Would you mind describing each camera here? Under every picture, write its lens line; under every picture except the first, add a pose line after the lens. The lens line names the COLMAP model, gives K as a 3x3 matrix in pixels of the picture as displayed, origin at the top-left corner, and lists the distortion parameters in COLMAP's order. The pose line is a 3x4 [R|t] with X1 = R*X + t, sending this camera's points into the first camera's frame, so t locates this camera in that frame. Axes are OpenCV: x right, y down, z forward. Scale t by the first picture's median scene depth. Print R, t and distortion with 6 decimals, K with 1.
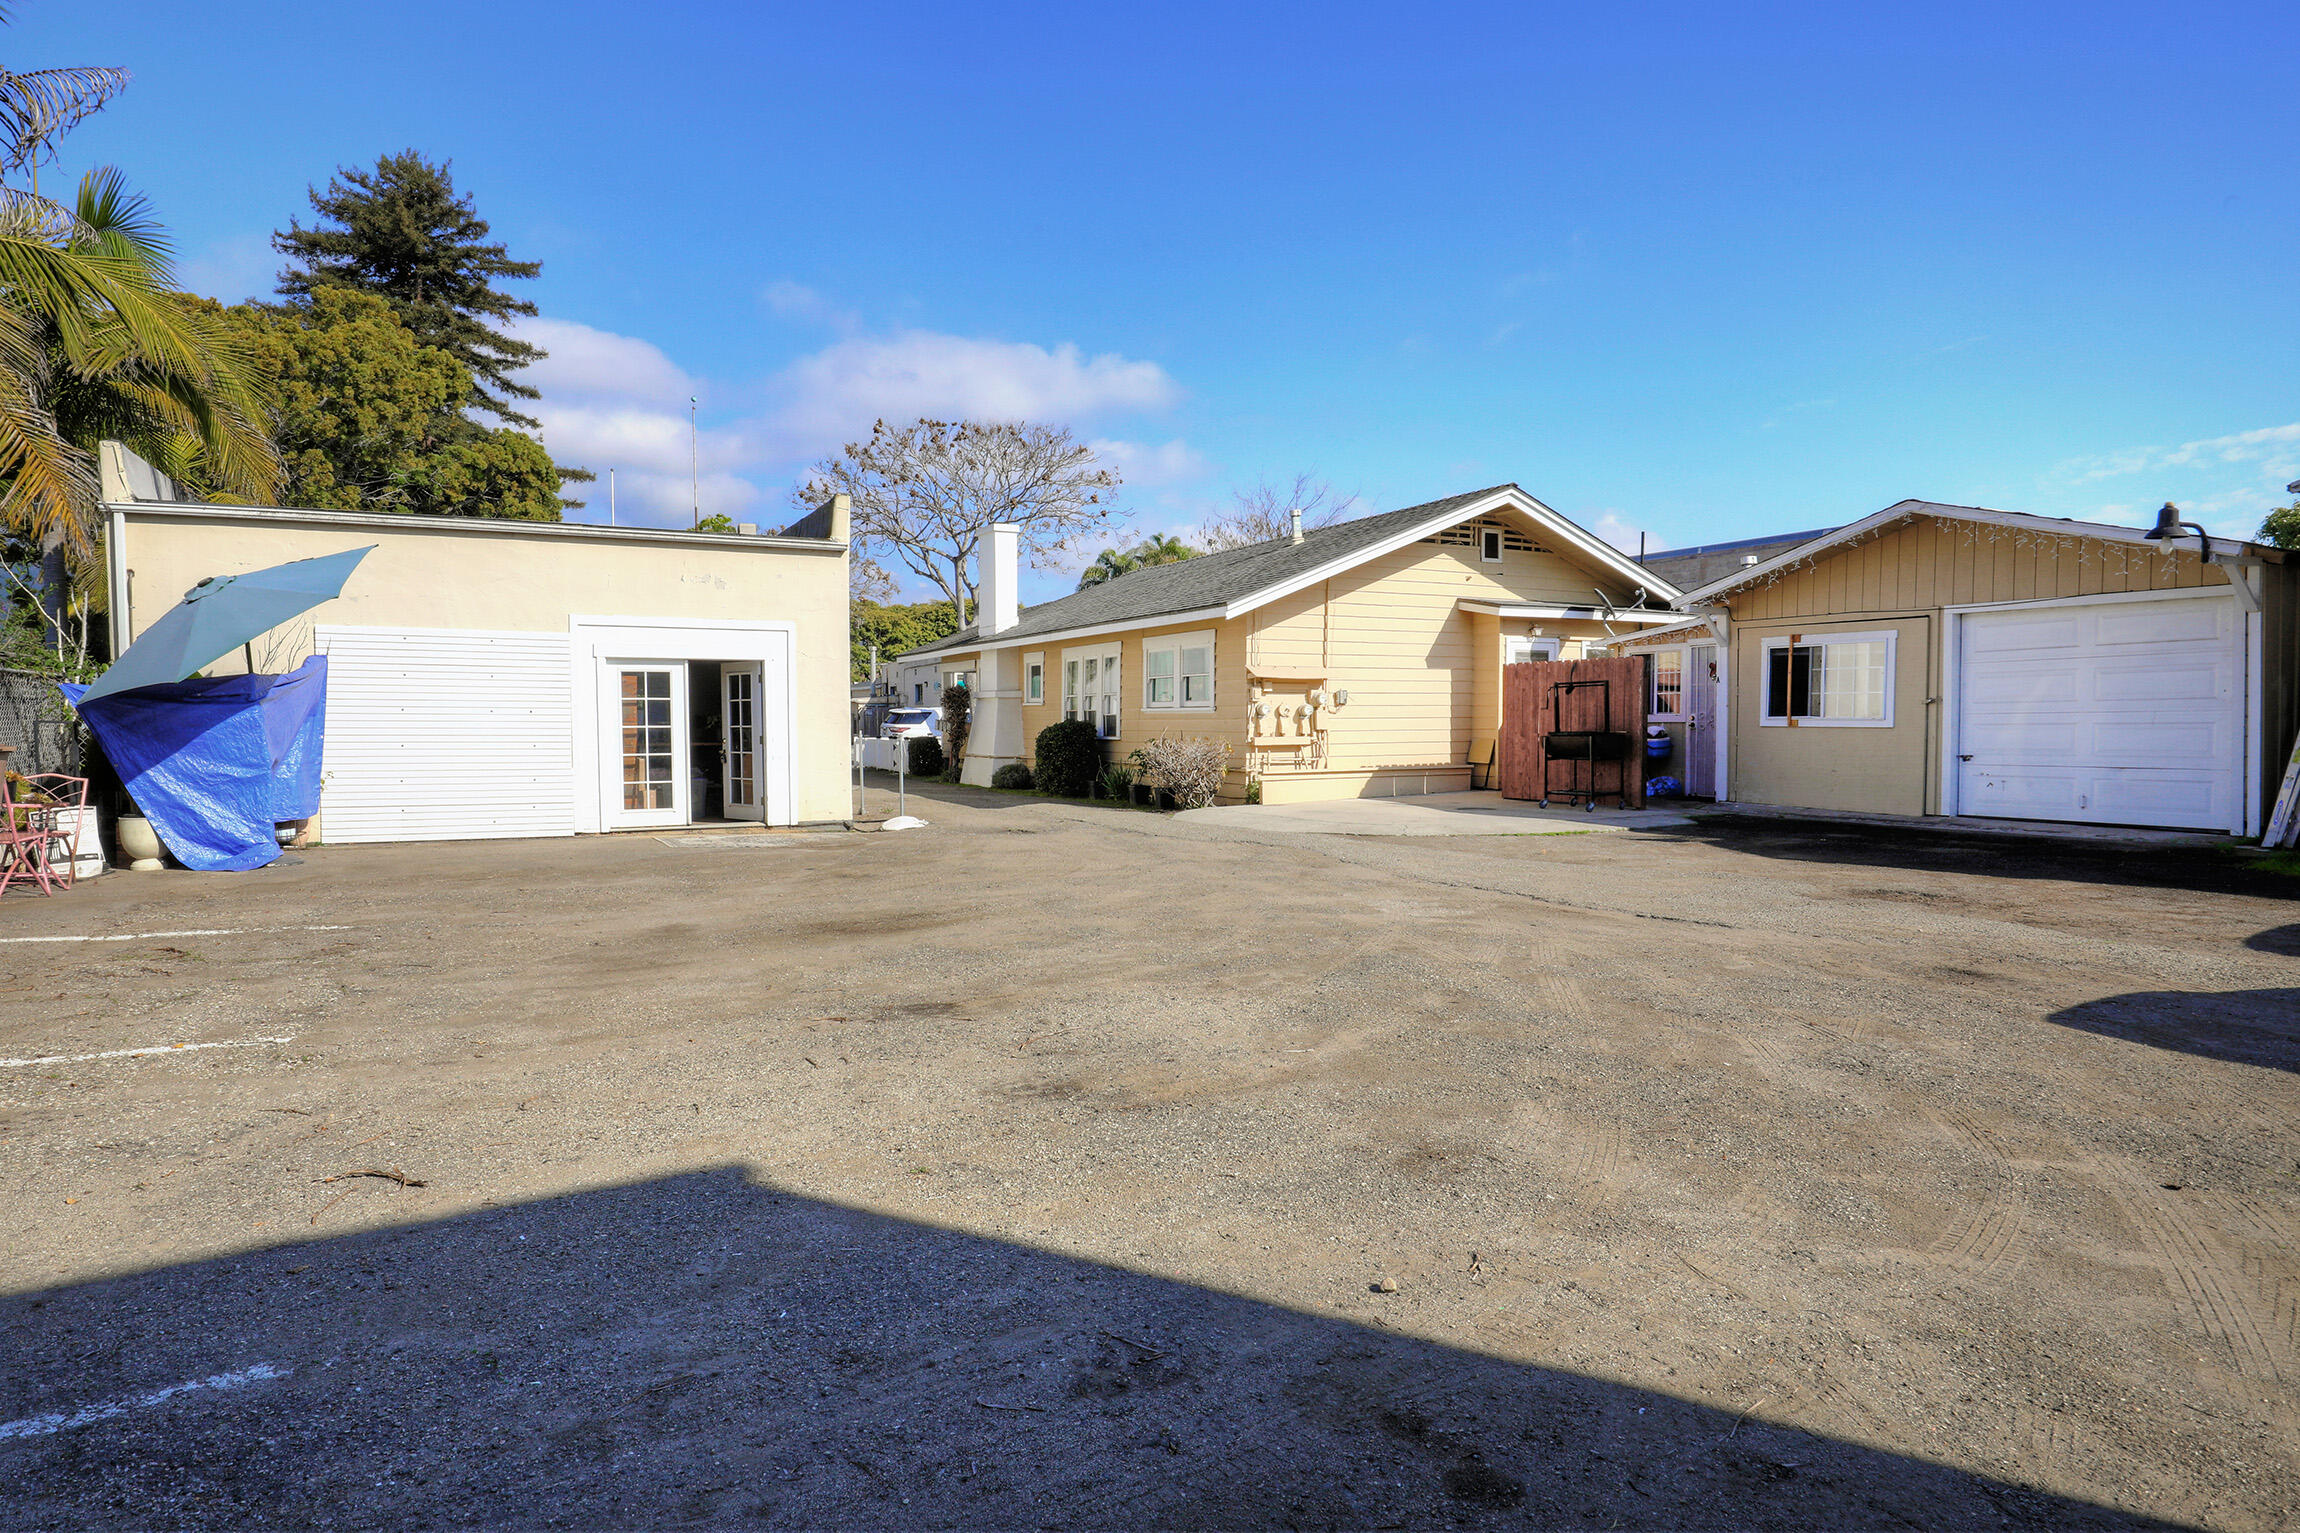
lens RADIAL K [[1255.8, 0, 1143.7], [0, 1255.8, 779.2], [0, 0, 1]] dist [-0.019554, -0.000879]
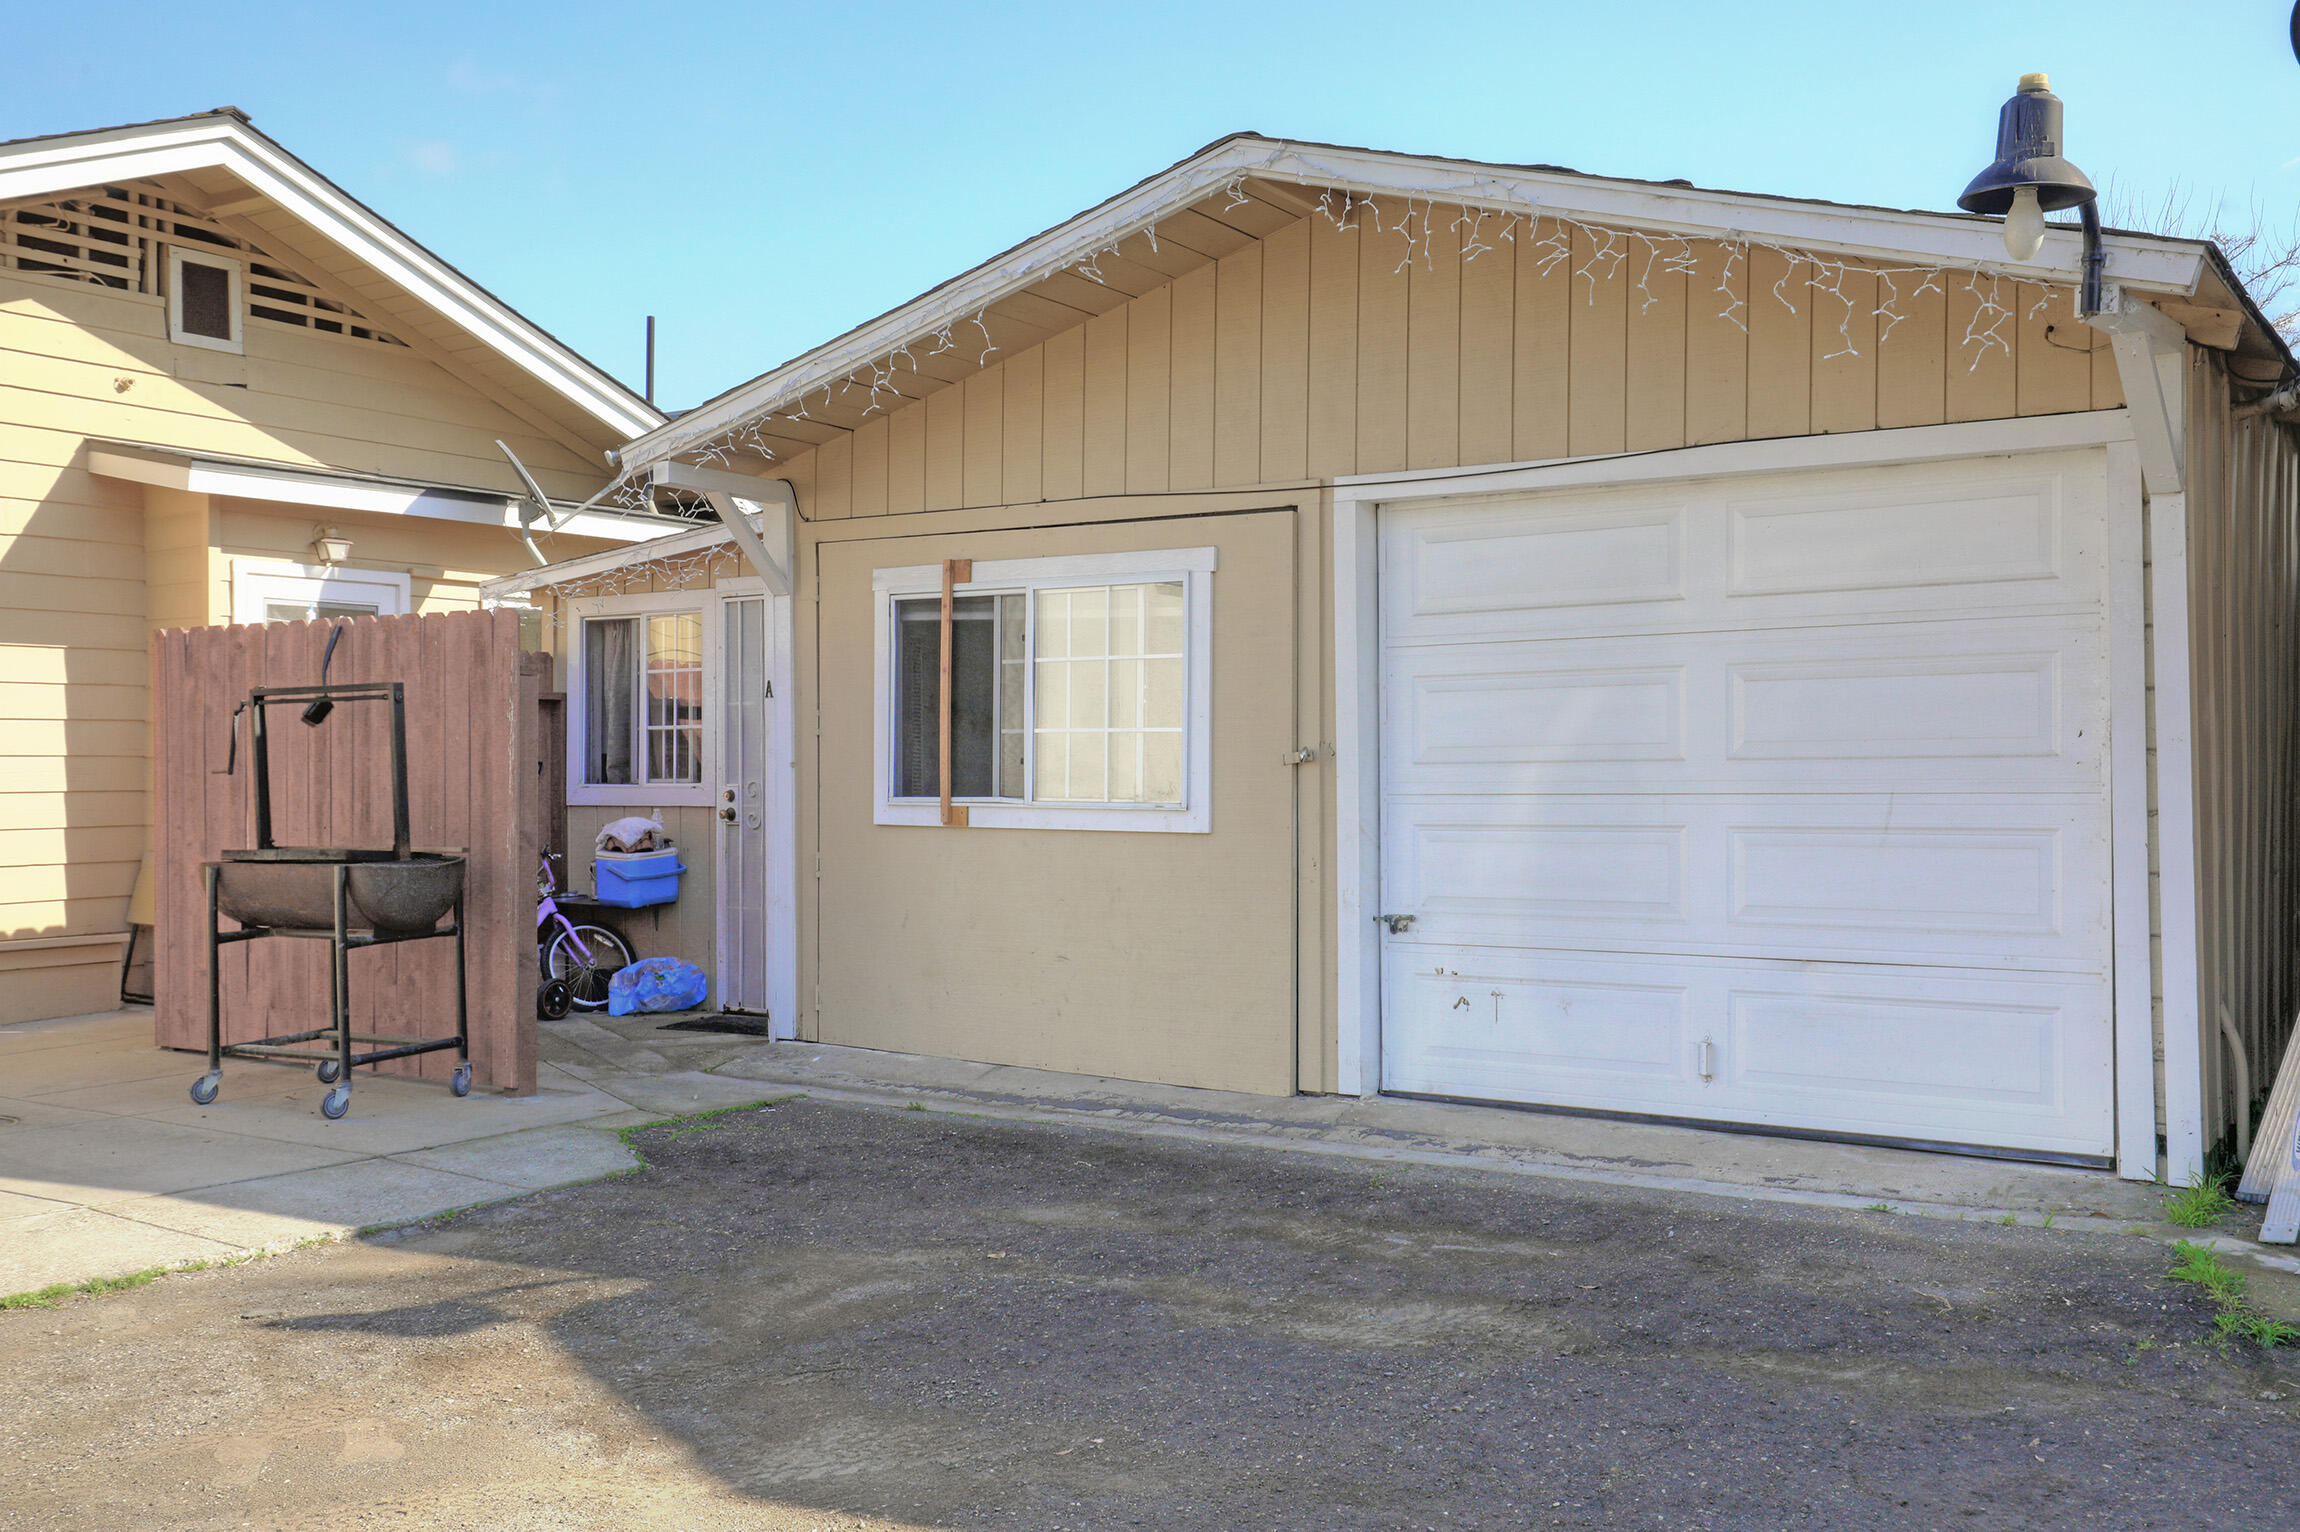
lens RADIAL K [[2125.9, 0, 1150.6], [0, 2125.9, 771.9], [0, 0, 1]] dist [0.015612, 0.000000]
pose [[0.871801, 0.002860, 0.489852, 0.273333], [0.020497, 0.998894, -0.042312, -0.030789], [-0.489432, 0.046928, 0.870778, 0.453274]]
